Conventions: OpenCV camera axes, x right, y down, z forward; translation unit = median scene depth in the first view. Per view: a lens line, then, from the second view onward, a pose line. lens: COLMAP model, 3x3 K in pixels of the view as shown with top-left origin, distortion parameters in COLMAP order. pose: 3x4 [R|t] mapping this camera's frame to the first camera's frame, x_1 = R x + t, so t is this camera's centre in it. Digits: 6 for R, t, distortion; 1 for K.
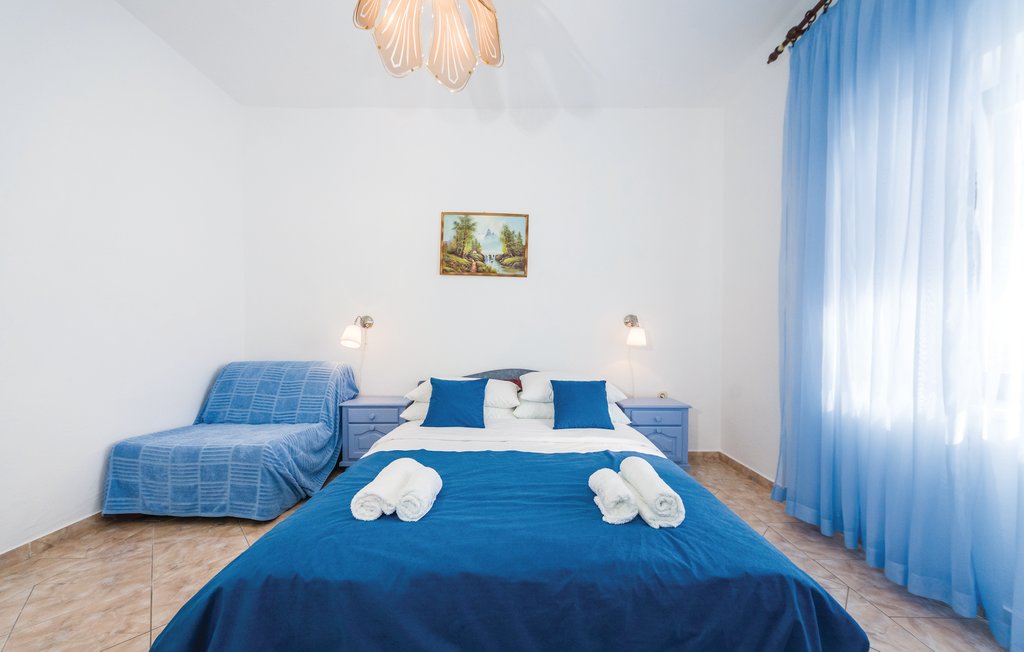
lens RADIAL K [[370.0, 0, 509.6], [0, 370.0, 339.1], [0, 0, 1]] dist [-0.008309, 0.002590]
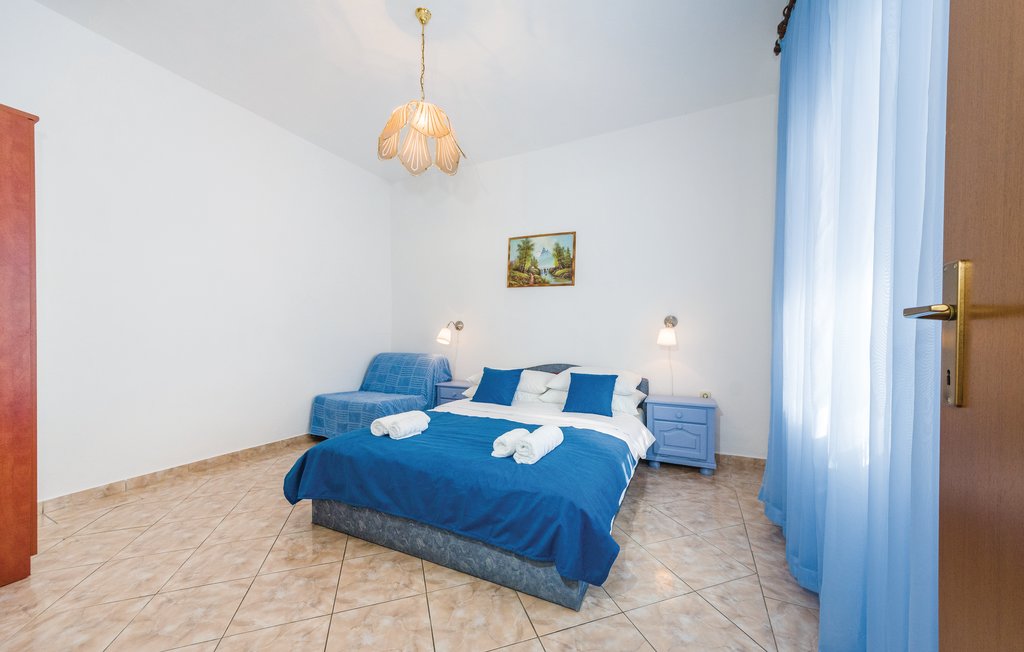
lens RADIAL K [[370.0, 0, 509.6], [0, 370.0, 339.1], [0, 0, 1]] dist [-0.008309, 0.002590]
pose [[0.898553, 0.004656, -0.438841, 0.376166], [-0.005786, 0.999982, -0.001238, 0.003712], [0.438827, 0.003652, 0.898564, -0.133981]]
